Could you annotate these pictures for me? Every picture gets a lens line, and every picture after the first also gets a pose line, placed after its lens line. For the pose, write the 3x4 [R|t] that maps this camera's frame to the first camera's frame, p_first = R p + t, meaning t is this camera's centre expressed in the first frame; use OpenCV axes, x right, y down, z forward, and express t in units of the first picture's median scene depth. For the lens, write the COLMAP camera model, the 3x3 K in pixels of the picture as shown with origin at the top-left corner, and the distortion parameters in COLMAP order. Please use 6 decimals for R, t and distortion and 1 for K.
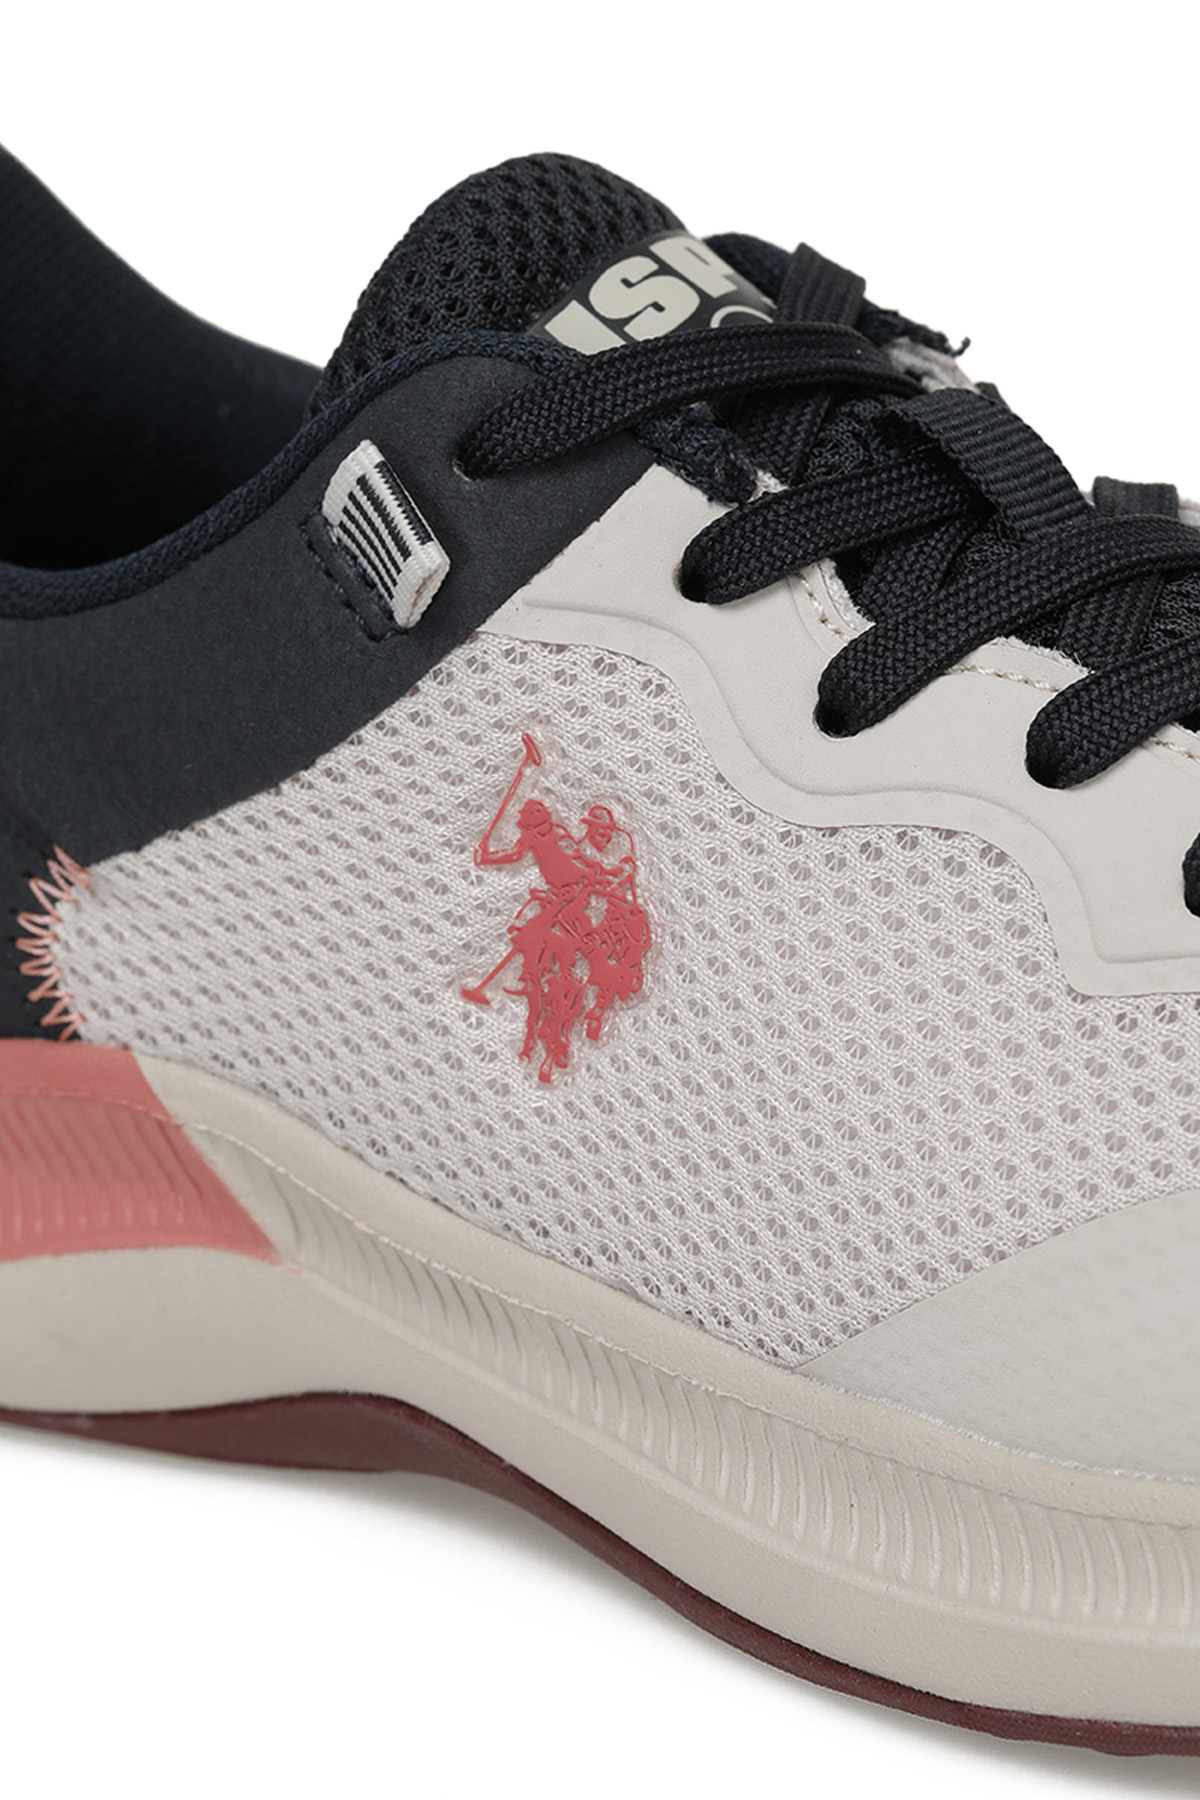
lens RADIAL K [[7223.5, 0, 600.0], [0, 7223.5, 900.0], [0, 0, 1]] dist [0.022903, -2.068865]
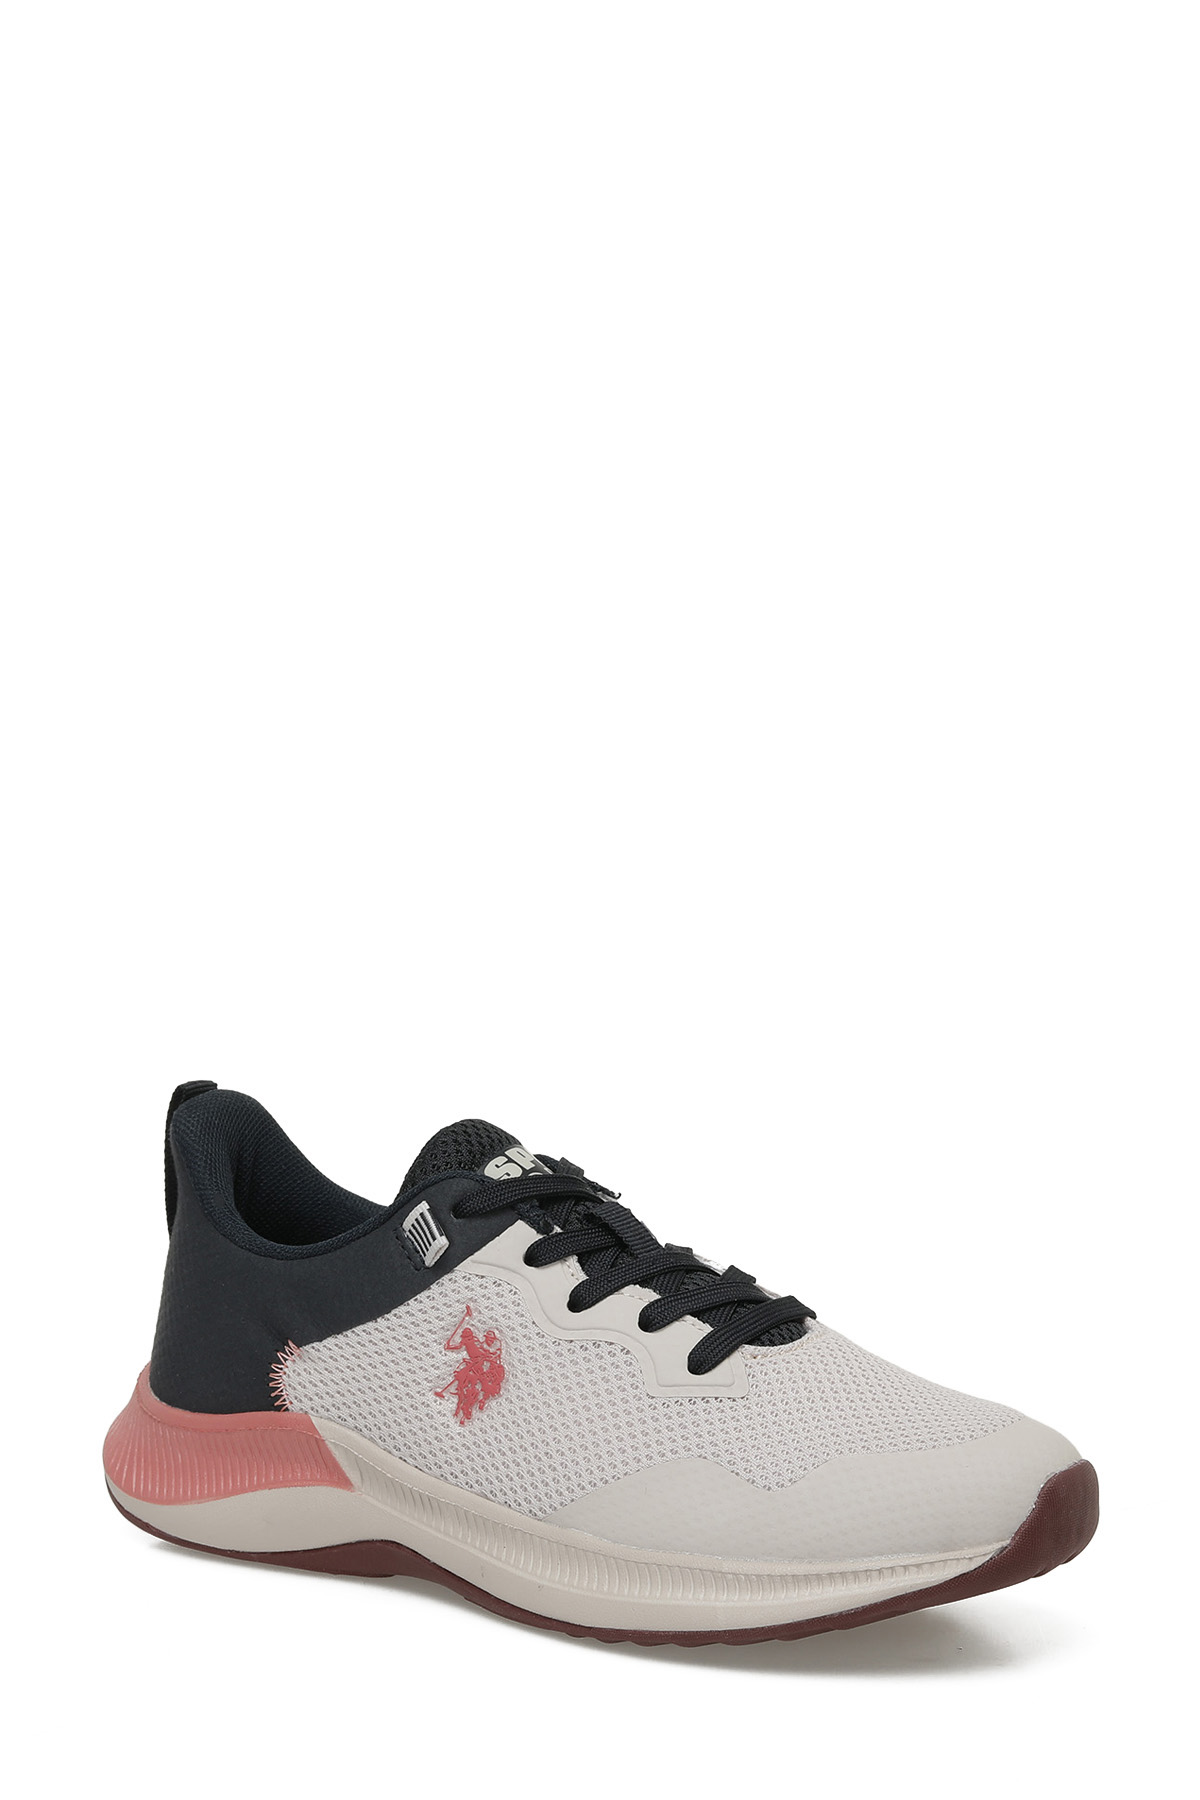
lens RADIAL K [[7223.5, 0, 600.0], [0, 7223.5, 900.0], [0, 0, 1]] dist [0.022903, -2.068865]
pose [[0.990229, 0.107331, 0.089034, -0.236046], [-0.087199, 0.974803, -0.205318, 0.415051], [-0.108827, 0.195549, 0.974637, -1.905087]]
